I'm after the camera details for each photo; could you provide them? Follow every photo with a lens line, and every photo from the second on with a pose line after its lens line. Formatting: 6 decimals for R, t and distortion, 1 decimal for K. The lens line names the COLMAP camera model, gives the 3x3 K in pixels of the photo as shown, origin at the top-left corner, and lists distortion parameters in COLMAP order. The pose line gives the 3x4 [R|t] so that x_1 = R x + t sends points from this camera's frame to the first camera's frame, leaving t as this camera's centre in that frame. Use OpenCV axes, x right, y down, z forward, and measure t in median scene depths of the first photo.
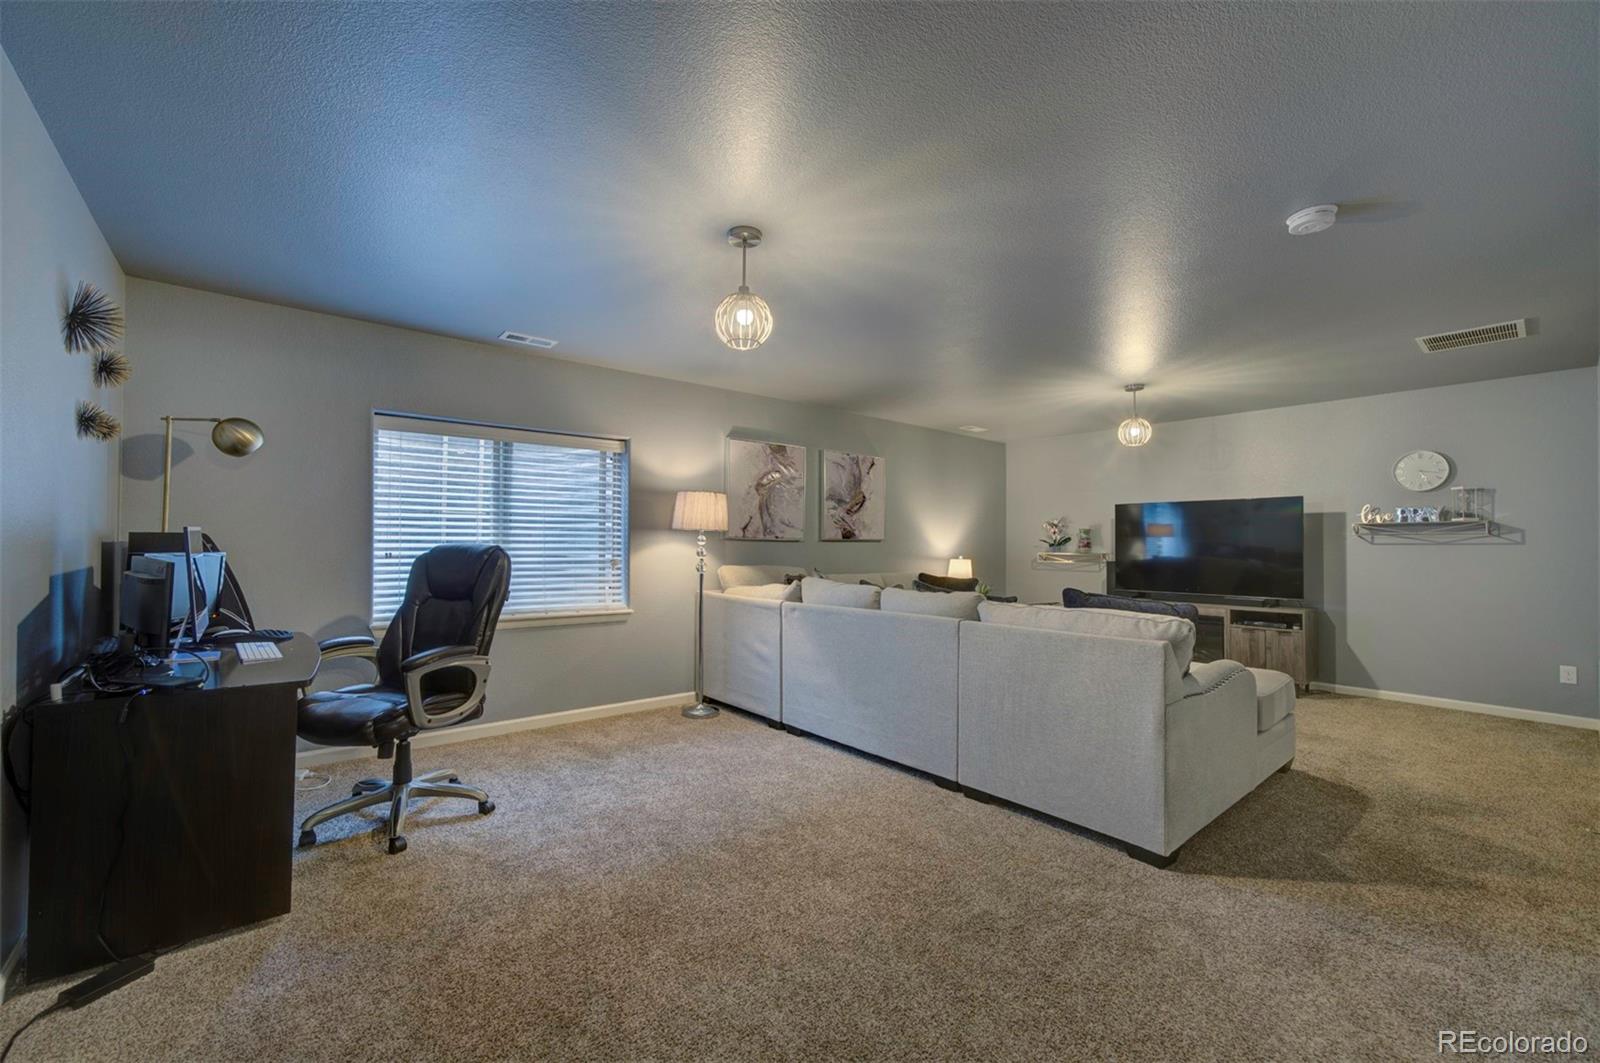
lens RADIAL K [[655.5, 0, 794.2], [0, 655.5, 535.6], [0, 0, 1]] dist [-0.013163, 0.003042]
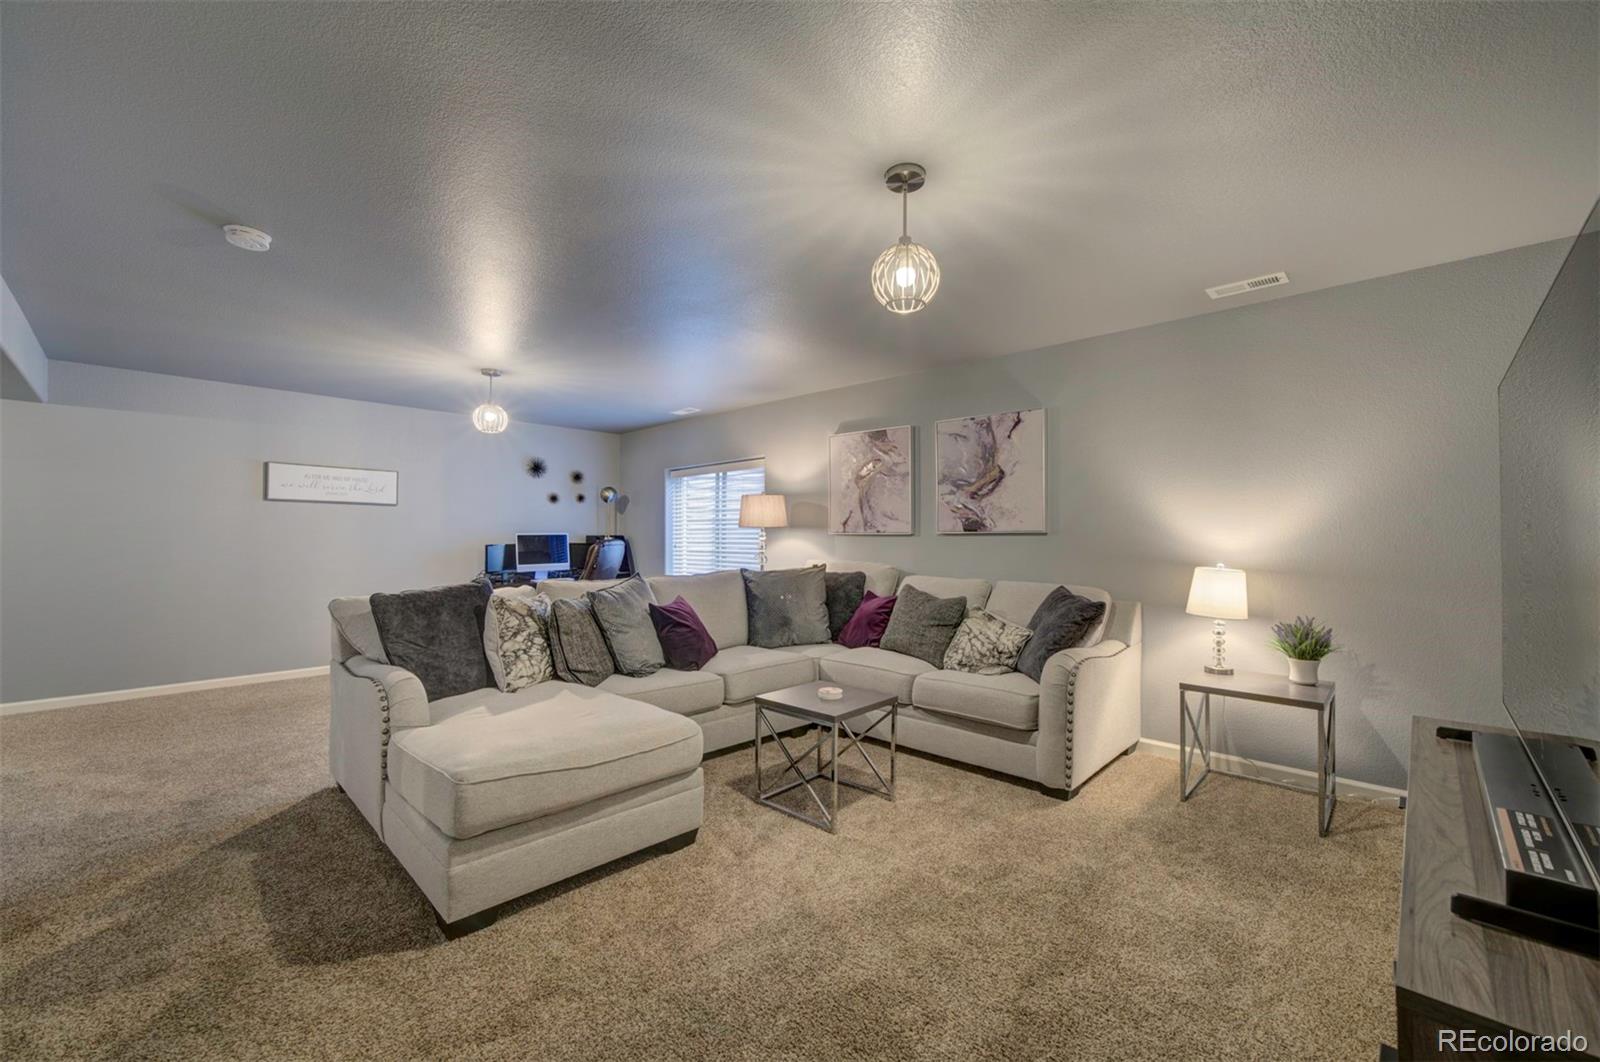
lens RADIAL K [[655.5, 0, 797.7], [0, 655.5, 527.5], [0, 0, 1]] dist [-0.013163, 0.003042]
pose [[0.117684, -0.025813, -0.992716, 0.906551], [0.008798, 0.999650, -0.024950, 0.019193], [0.993012, -0.005798, 0.117870, 0.820208]]
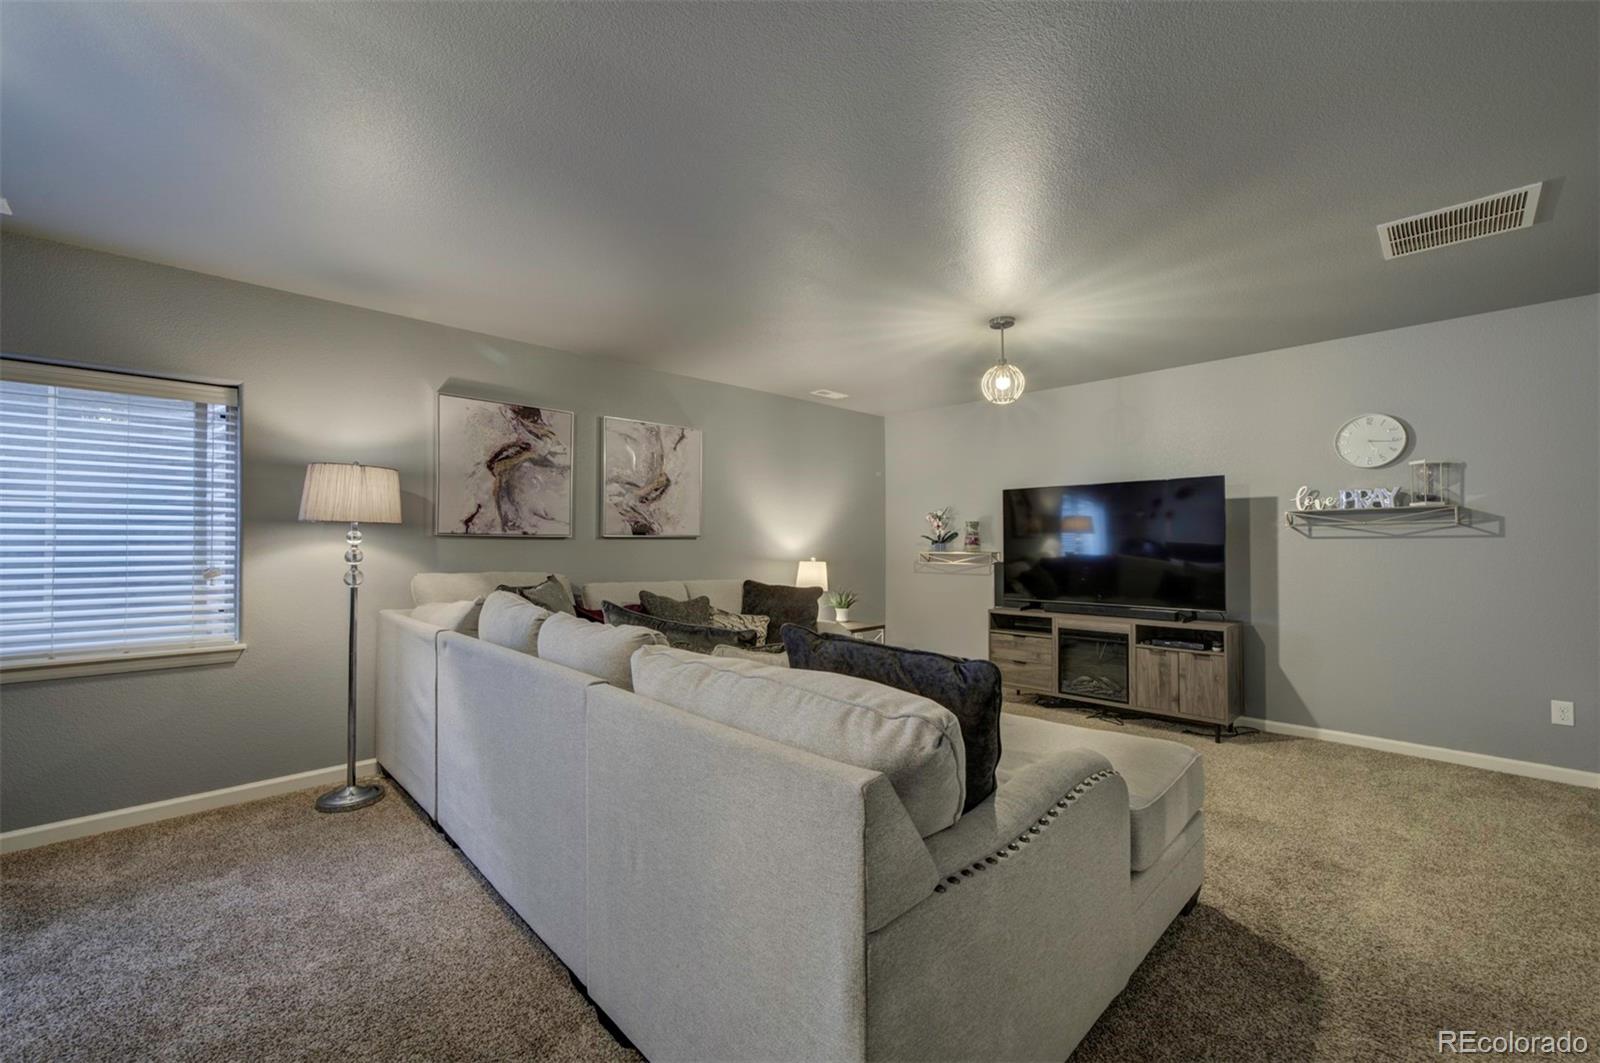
lens RADIAL K [[655.5, 0, 802.9], [0, 655.5, 536.9], [0, 0, 1]] dist [-0.013163, 0.003042]
pose [[0.996994, -0.006397, 0.077215, 0.235834], [0.006128, 0.999974, 0.003726, 0.005568], [-0.077236, -0.003242, 0.997008, 0.283295]]
